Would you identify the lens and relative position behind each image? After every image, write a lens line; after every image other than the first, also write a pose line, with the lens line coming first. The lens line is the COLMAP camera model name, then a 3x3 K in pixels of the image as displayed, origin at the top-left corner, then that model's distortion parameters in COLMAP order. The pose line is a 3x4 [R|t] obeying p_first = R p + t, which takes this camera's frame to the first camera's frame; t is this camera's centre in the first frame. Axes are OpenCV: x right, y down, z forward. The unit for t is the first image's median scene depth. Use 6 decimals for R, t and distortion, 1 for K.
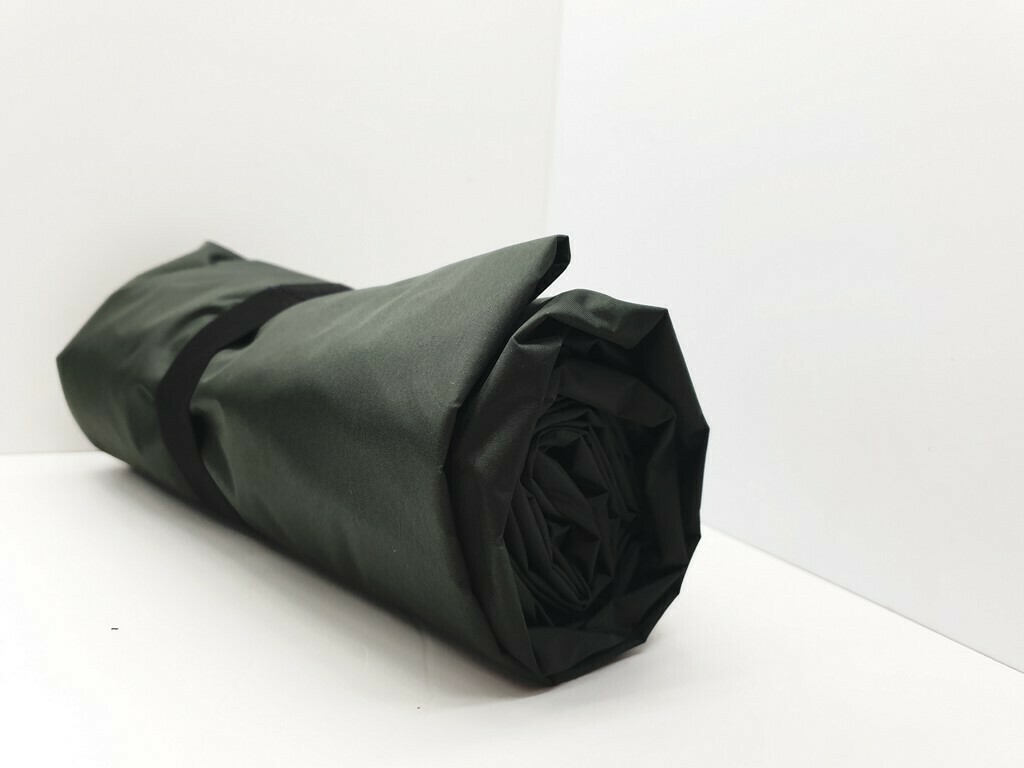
lens RADIAL K [[786.1, 0, 510.1], [0, 786.1, 365.9], [0, 0, 1]] dist [0.002454, 0.000479]
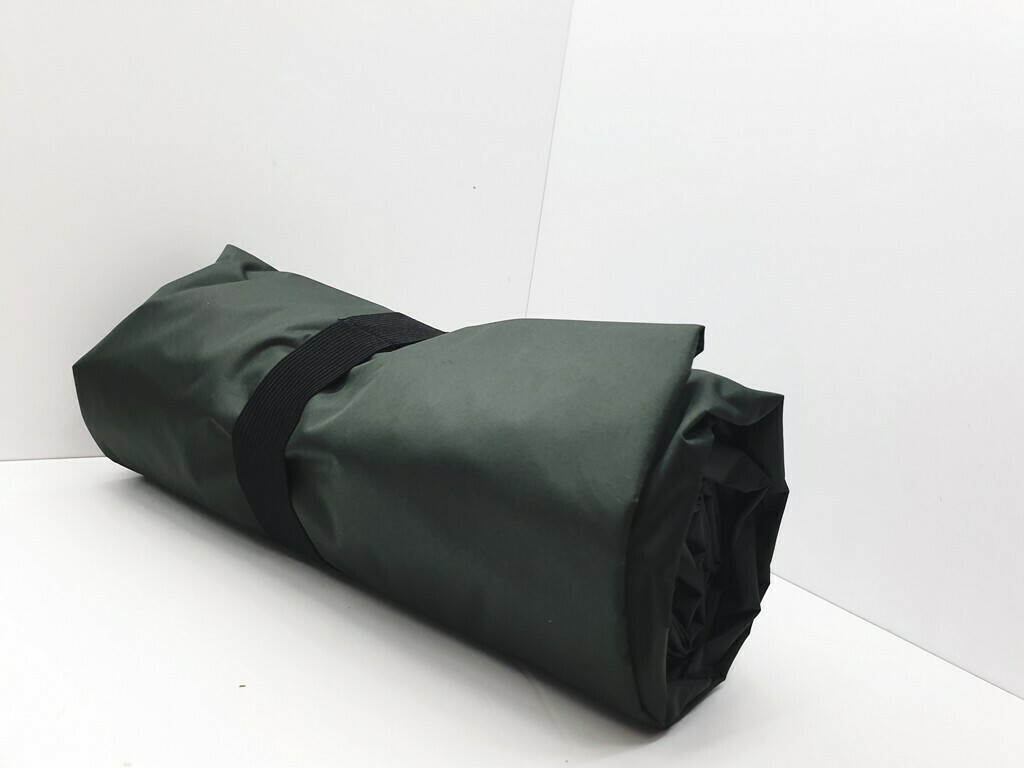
lens RADIAL K [[773.2, 0, 512.0], [0, 773.2, 384.0], [0, 0, 1]] dist [0.005048, 0.000872]
pose [[0.986159, 0.035476, 0.161966, -0.340654], [-0.049987, 0.995004, 0.086417, -0.157701], [-0.158091, -0.093317, 0.983005, 0.000531]]
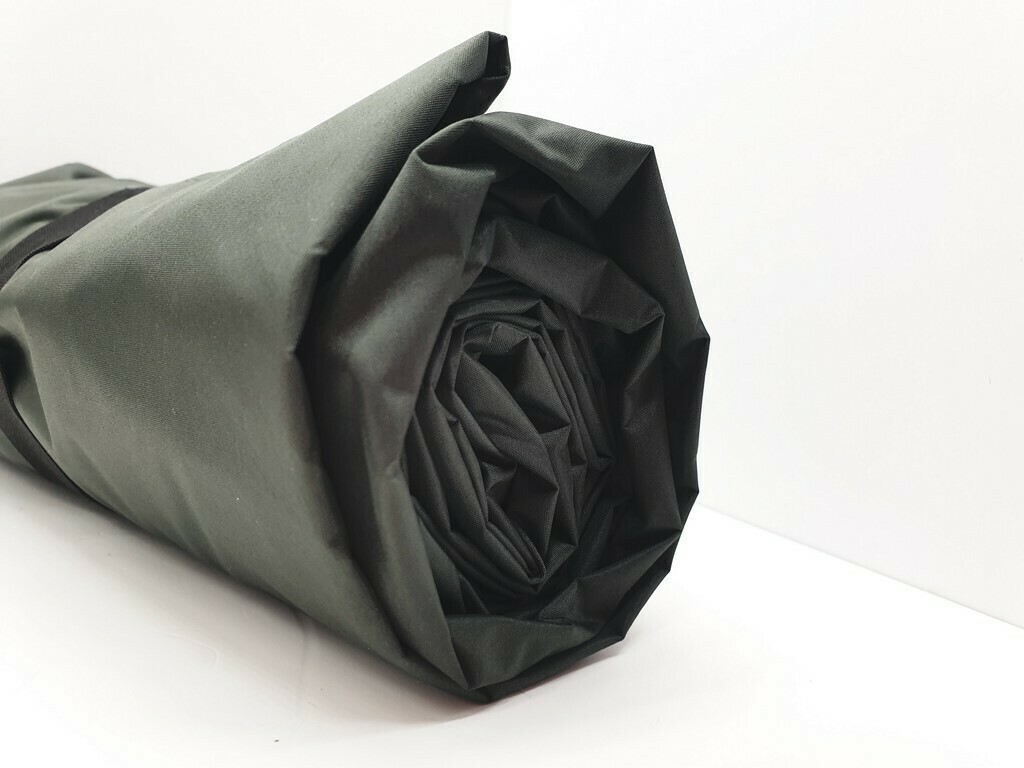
lens RADIAL K [[773.2, 0, 512.0], [0, 773.2, 384.0], [0, 0, 1]] dist [0.005048, 0.000872]
pose [[0.999117, -0.006615, 0.041484, 0.046553], [0.006649, 0.999978, -0.000685, 0.128632], [-0.041479, 0.000960, 0.999139, 0.322589]]
